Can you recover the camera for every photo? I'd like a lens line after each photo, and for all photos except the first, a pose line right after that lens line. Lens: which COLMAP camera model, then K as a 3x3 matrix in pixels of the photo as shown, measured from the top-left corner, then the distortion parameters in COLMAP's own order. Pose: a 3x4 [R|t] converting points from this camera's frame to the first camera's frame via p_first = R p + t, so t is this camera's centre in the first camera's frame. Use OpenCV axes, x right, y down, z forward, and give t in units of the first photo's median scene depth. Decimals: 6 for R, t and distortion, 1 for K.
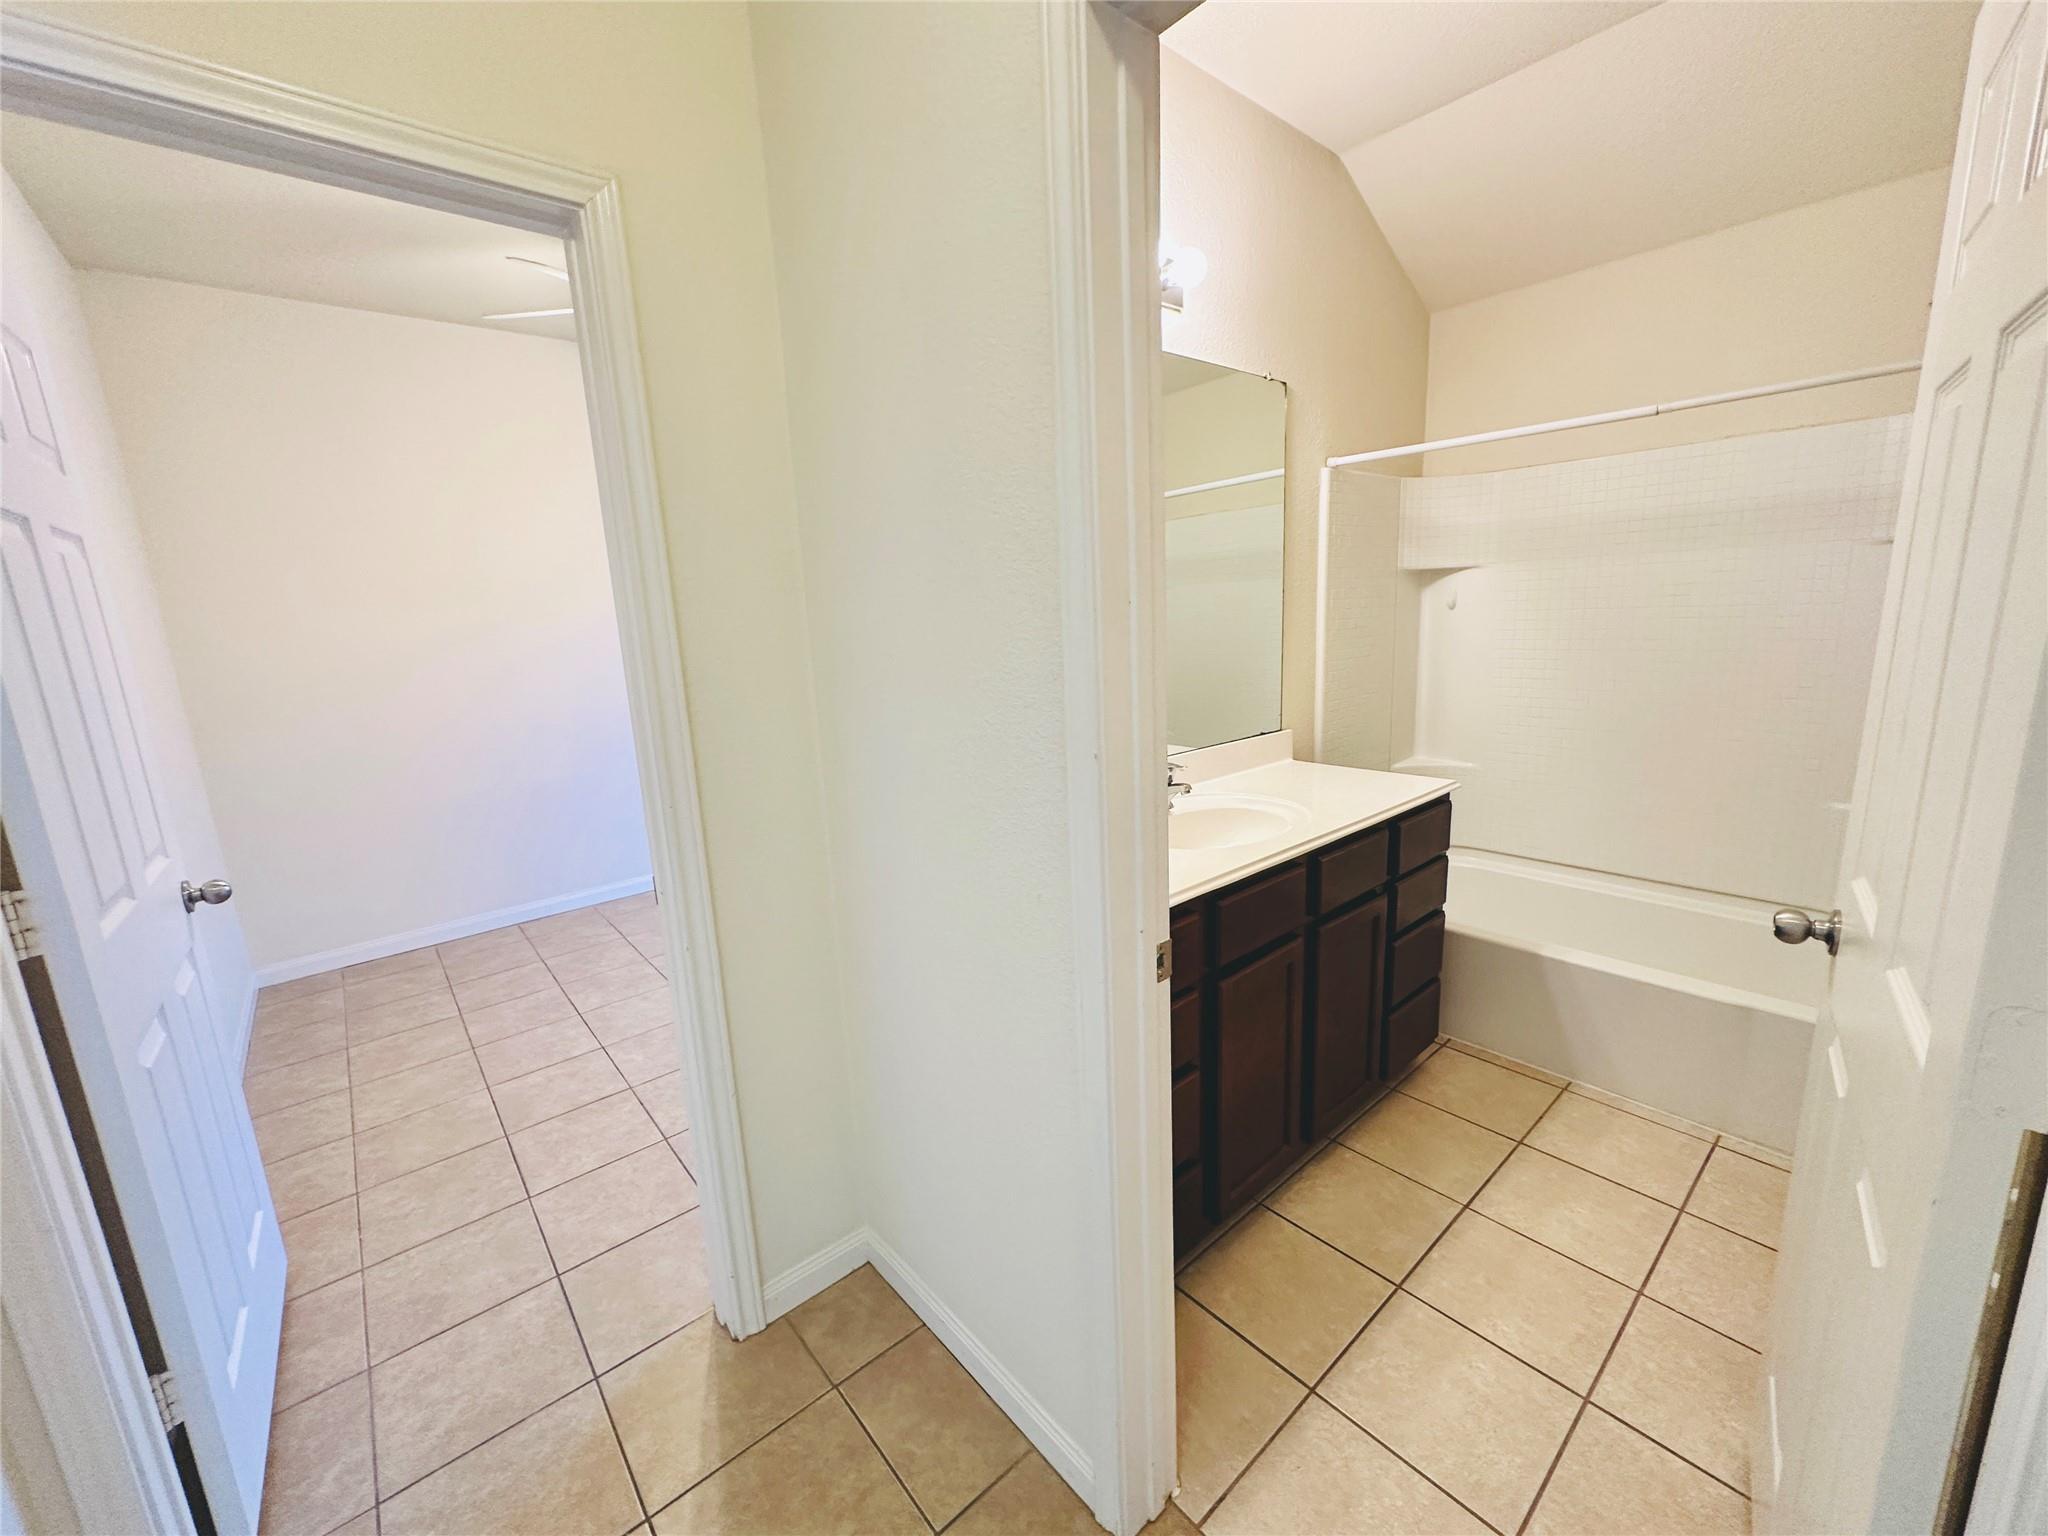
lens RADIAL K [[815.7, 0, 1022.0], [0, 815.7, 769.6], [0, 0, 1]] dist [-0.003696, 0.002140]
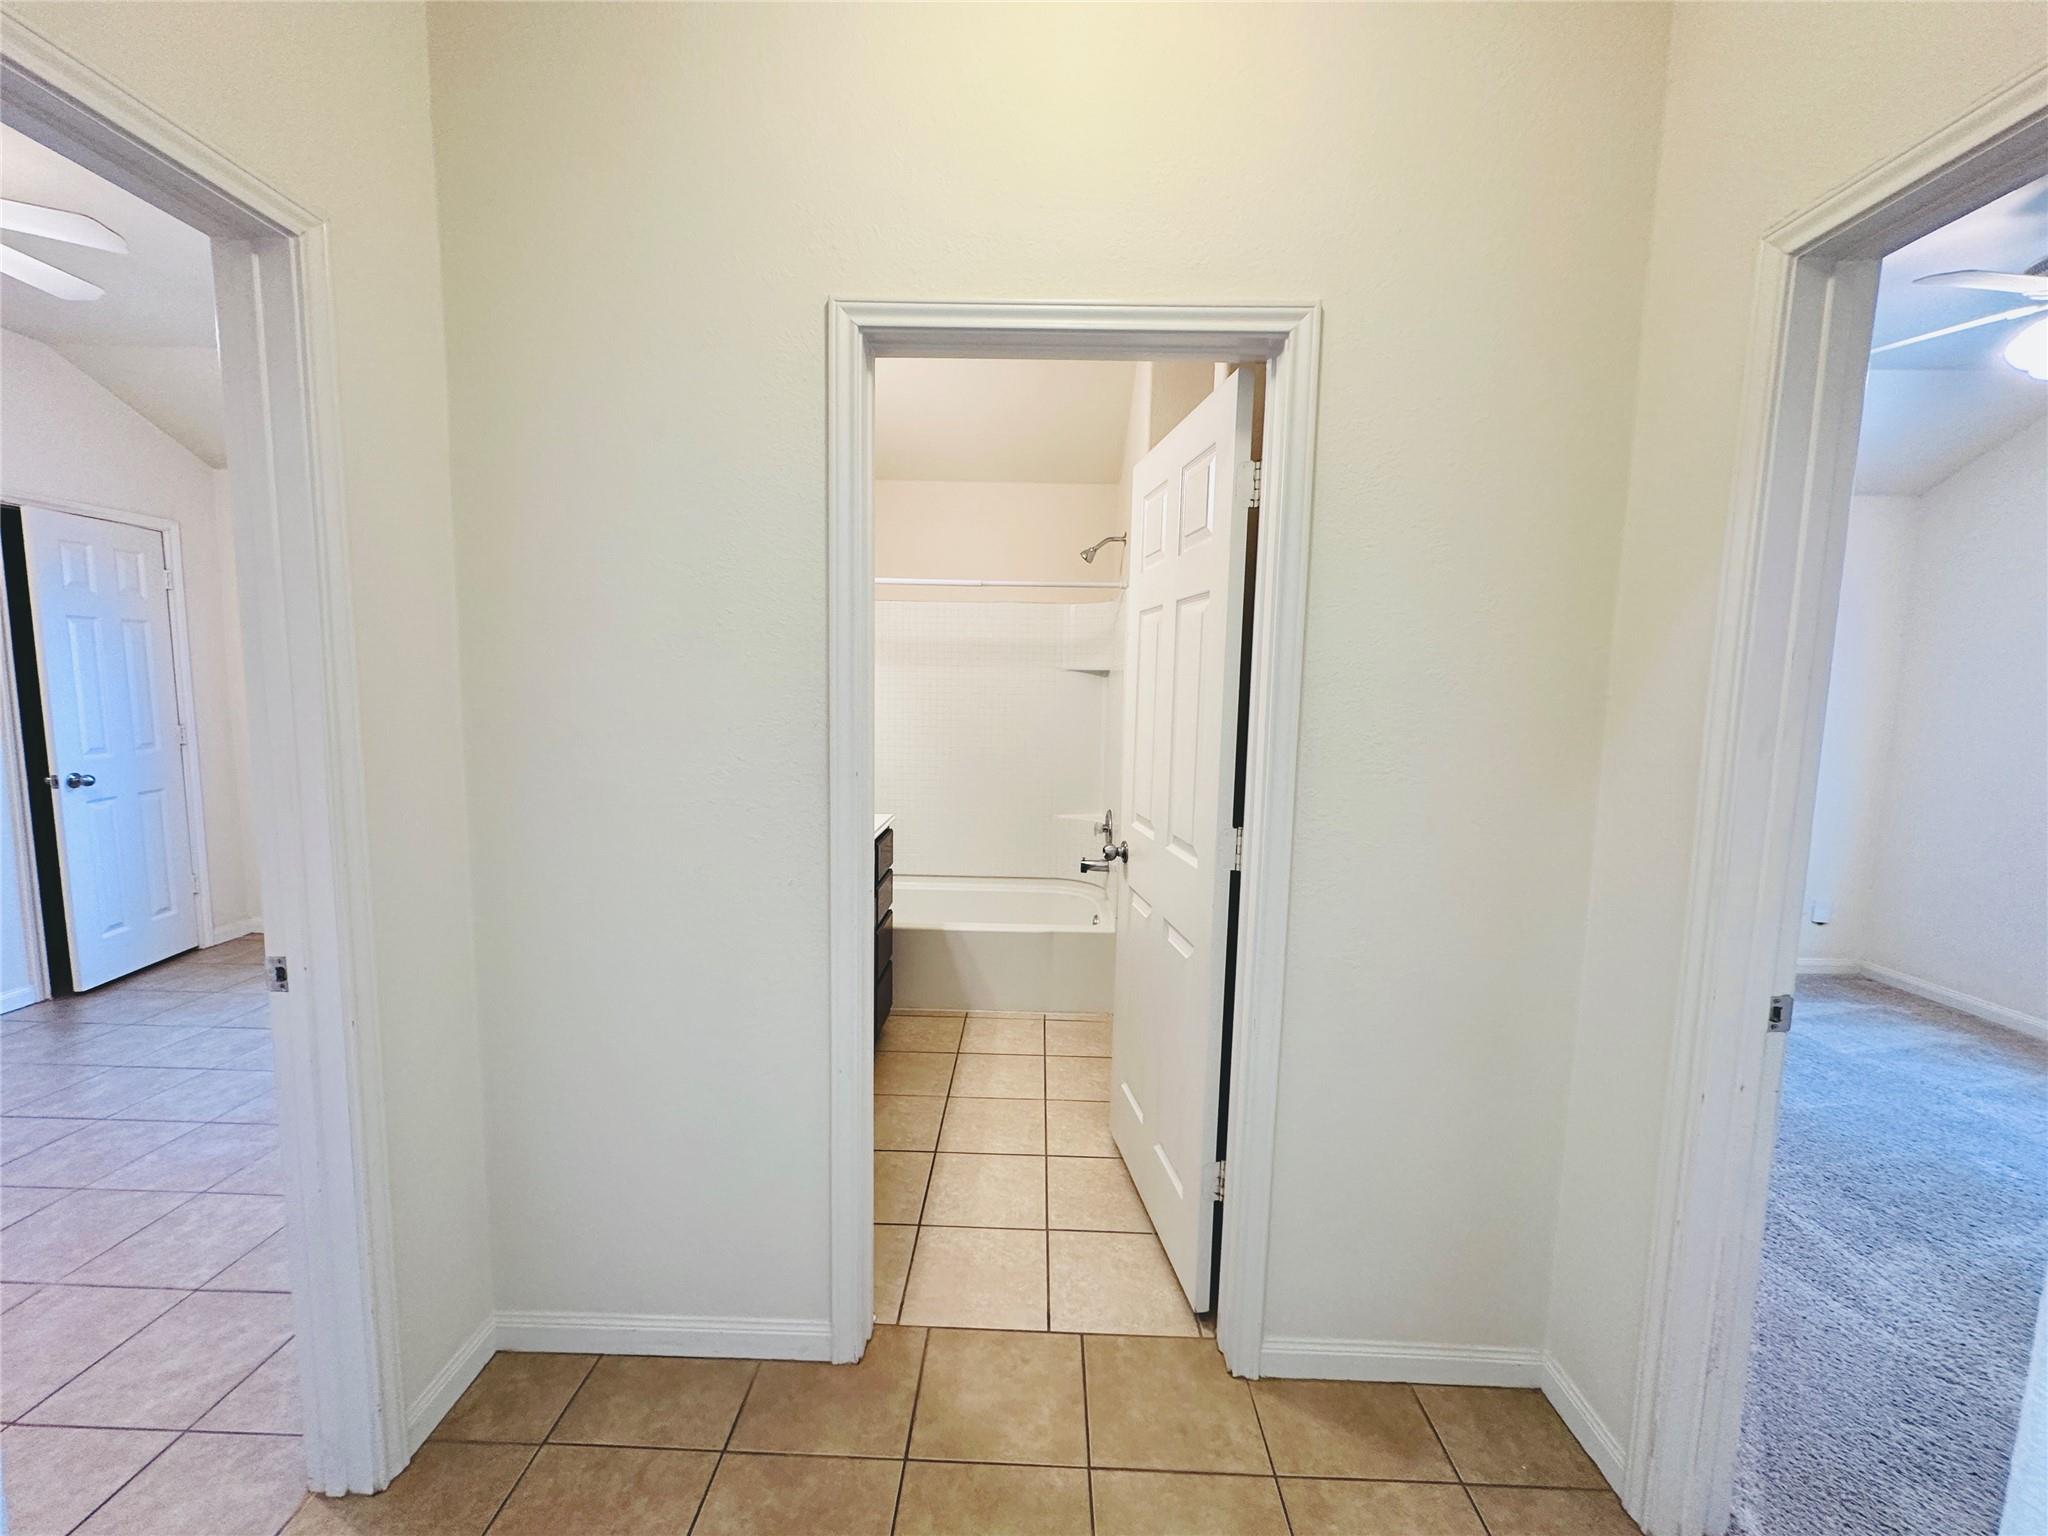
lens RADIAL K [[815.7, 0, 1028.0], [0, 815.7, 771.3], [0, 0, 1]] dist [-0.003696, 0.002140]
pose [[0.659103, -0.021939, 0.751732, -0.332374], [0.097740, 0.993596, -0.056699, 0.037576], [-0.745674, 0.110845, 0.657026, -0.101515]]
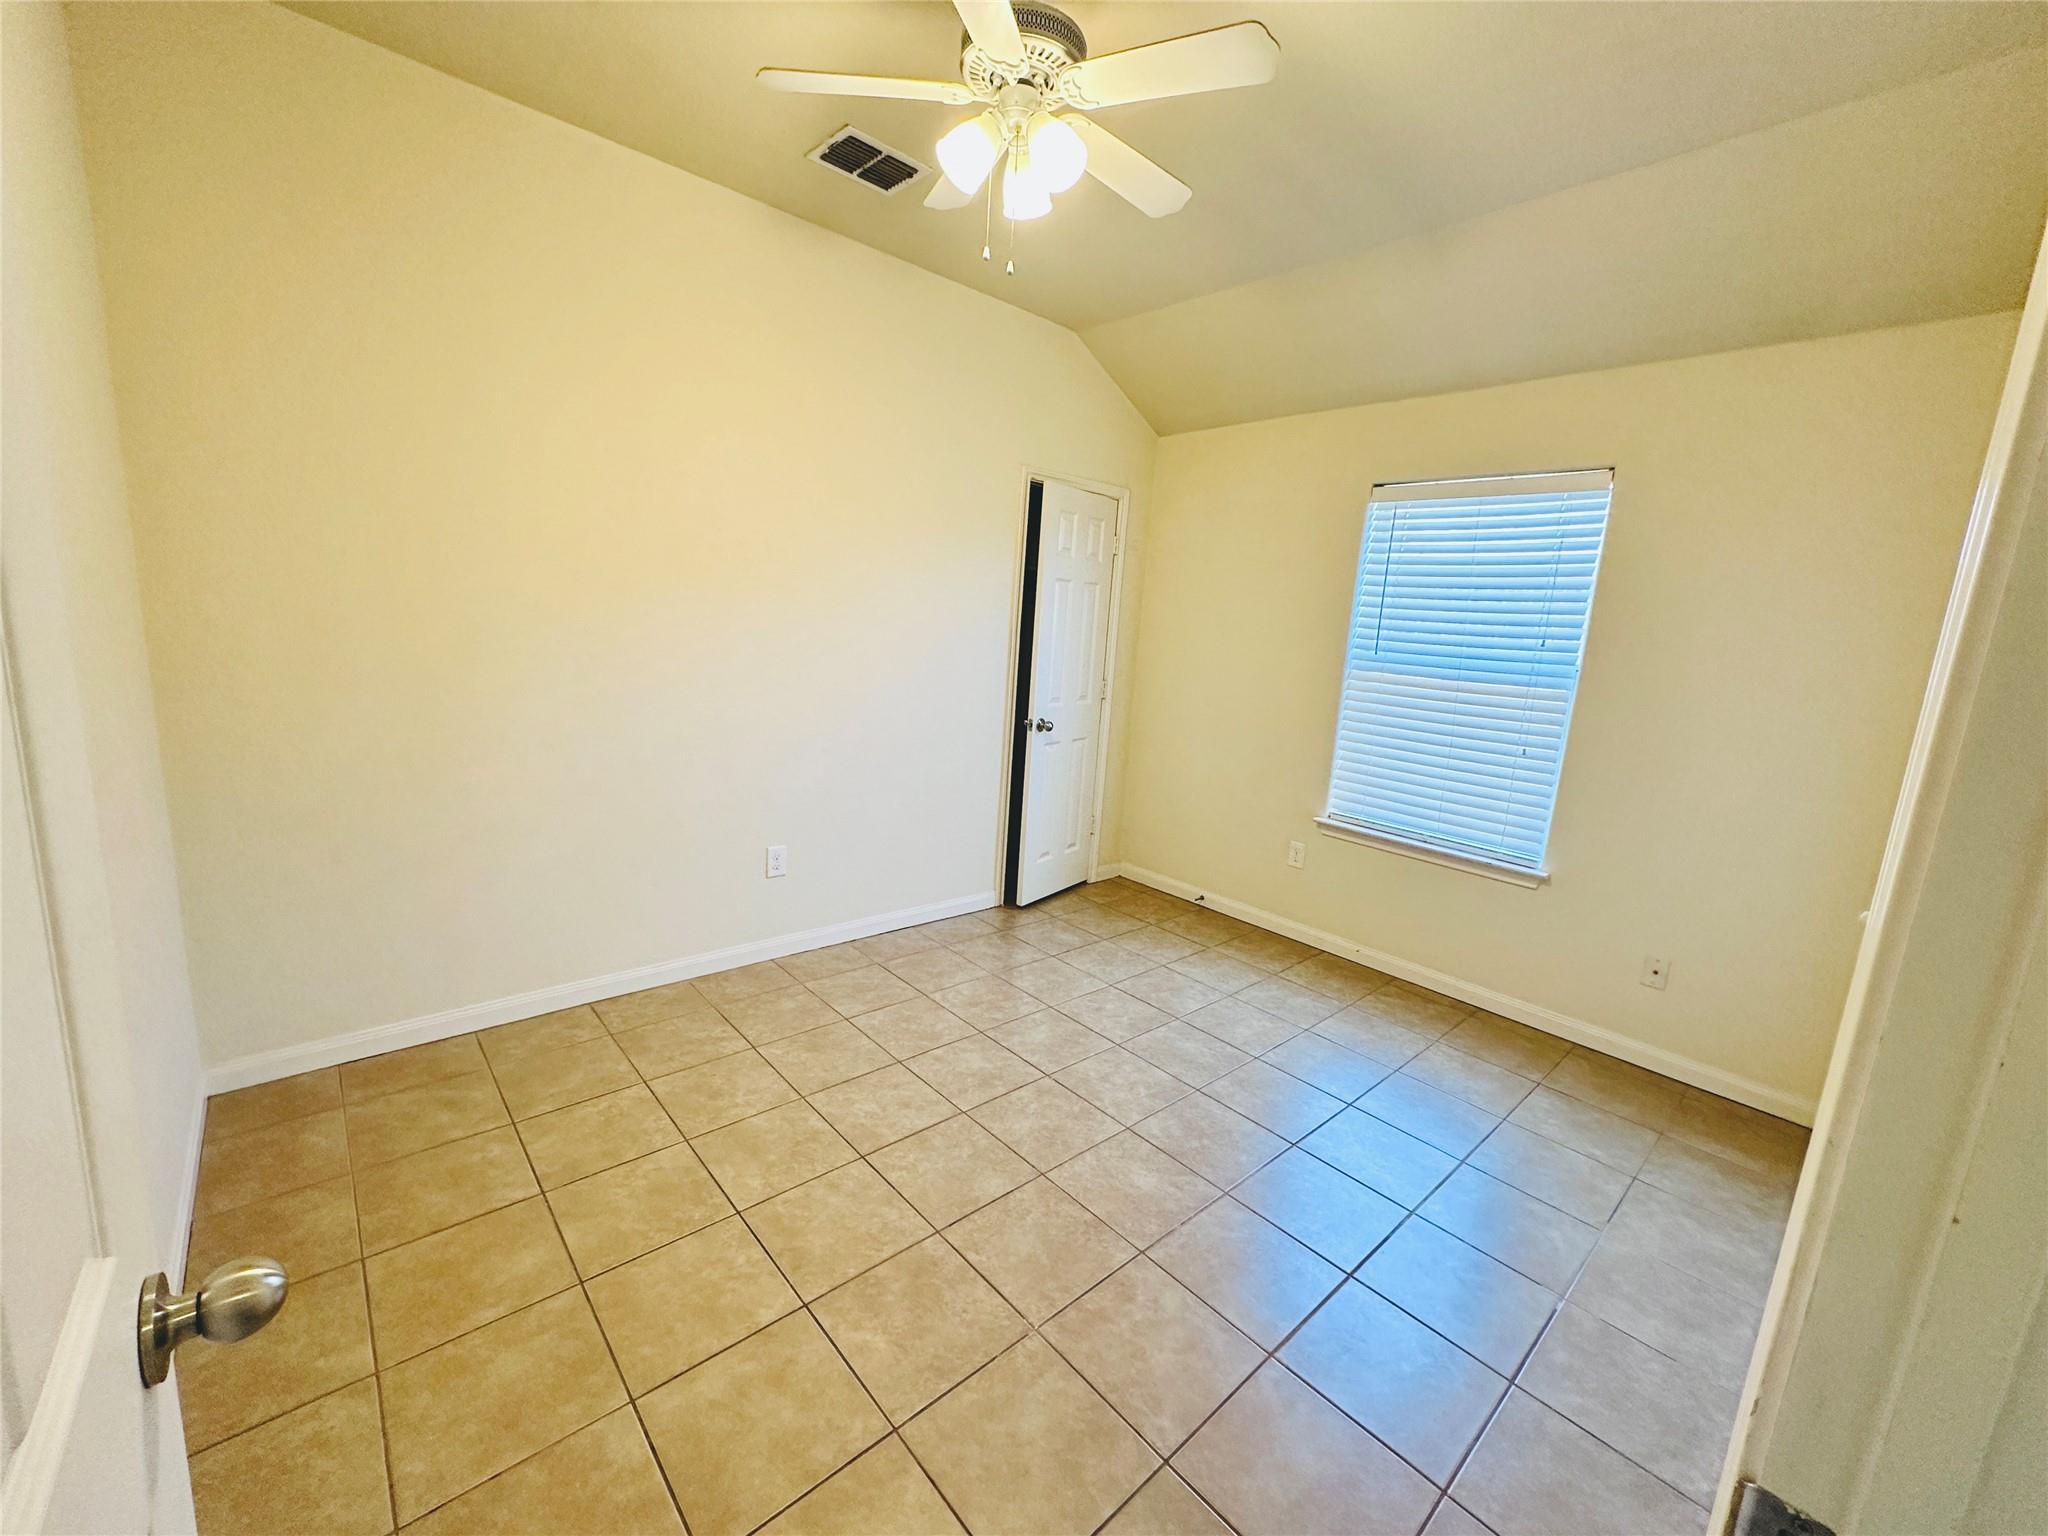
lens RADIAL K [[815.7, 0, 1015.5], [0, 815.7, 764.8], [0, 0, 1]] dist [-0.003696, 0.002140]
pose [[0.993940, 0.103172, 0.037929, -0.452916], [-0.102350, 0.994483, -0.022999, -0.059576], [-0.040092, 0.018977, 0.999016, 0.414384]]
